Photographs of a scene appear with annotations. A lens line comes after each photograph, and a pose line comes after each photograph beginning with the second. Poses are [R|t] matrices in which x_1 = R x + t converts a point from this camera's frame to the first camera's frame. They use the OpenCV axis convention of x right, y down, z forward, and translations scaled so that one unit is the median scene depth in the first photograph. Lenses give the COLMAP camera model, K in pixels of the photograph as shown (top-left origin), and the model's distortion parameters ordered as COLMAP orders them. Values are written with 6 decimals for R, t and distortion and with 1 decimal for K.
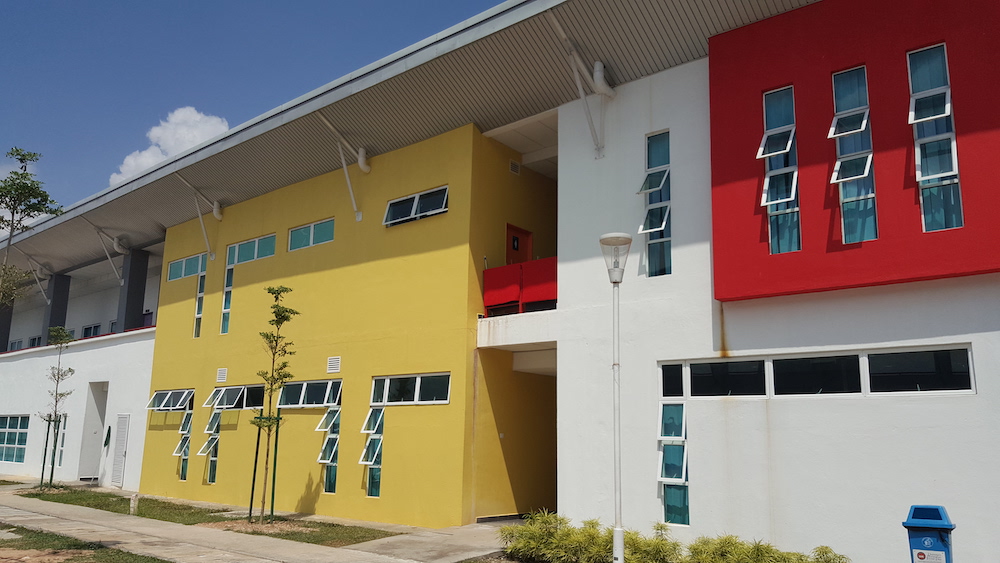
lens RADIAL K [[730.1, 0, 478.2], [0, 730.1, 293.3], [0, 0, 1]] dist [0.093198, -0.134208]
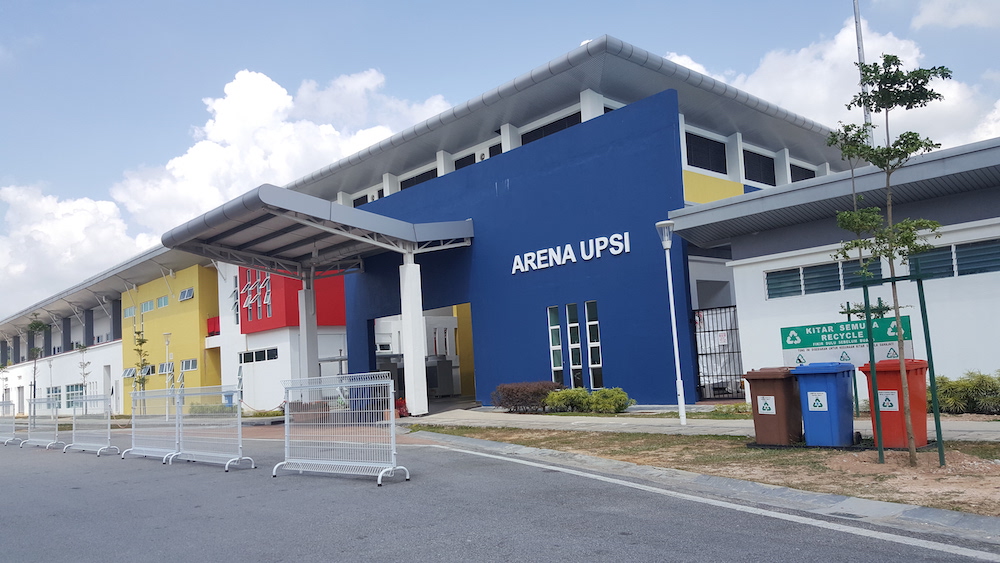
lens RADIAL K [[730.1, 0, 478.2], [0, 730.1, 293.3], [0, 0, 1]] dist [0.093198, -0.134208]
pose [[0.988329, -0.099546, -0.115313, 1.601134], [0.110409, 0.989619, 0.091996, -0.322792], [0.104959, -0.103654, 0.989060, -1.908979]]
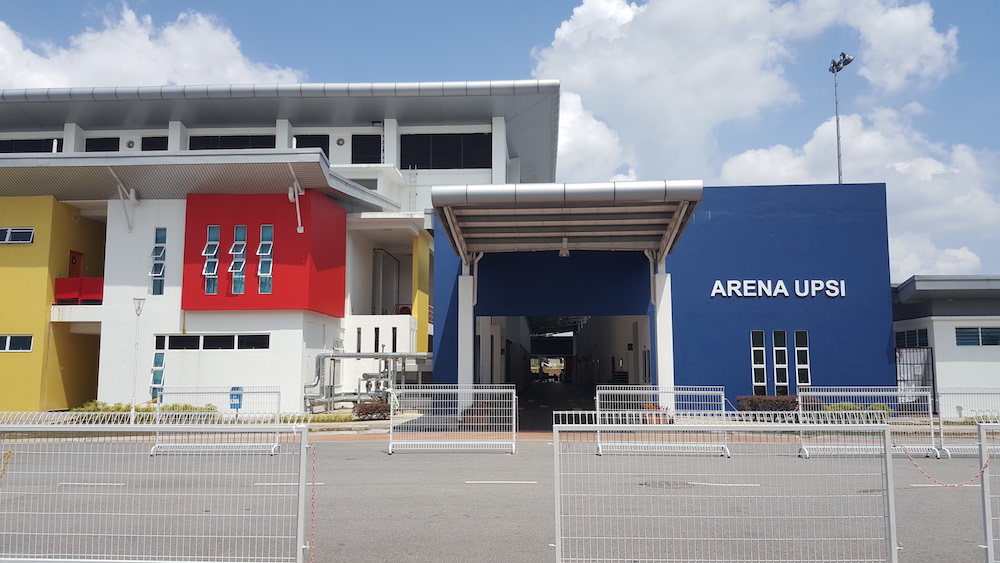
lens RADIAL K [[730.1, 0, 478.2], [0, 730.1, 293.3], [0, 0, 1]] dist [0.093198, -0.134208]
pose [[0.799835, 0.034601, 0.599222, -0.307558], [-0.100941, 0.991872, 0.077462, -0.293113], [-0.591672, -0.122443, 0.796826, -1.311846]]
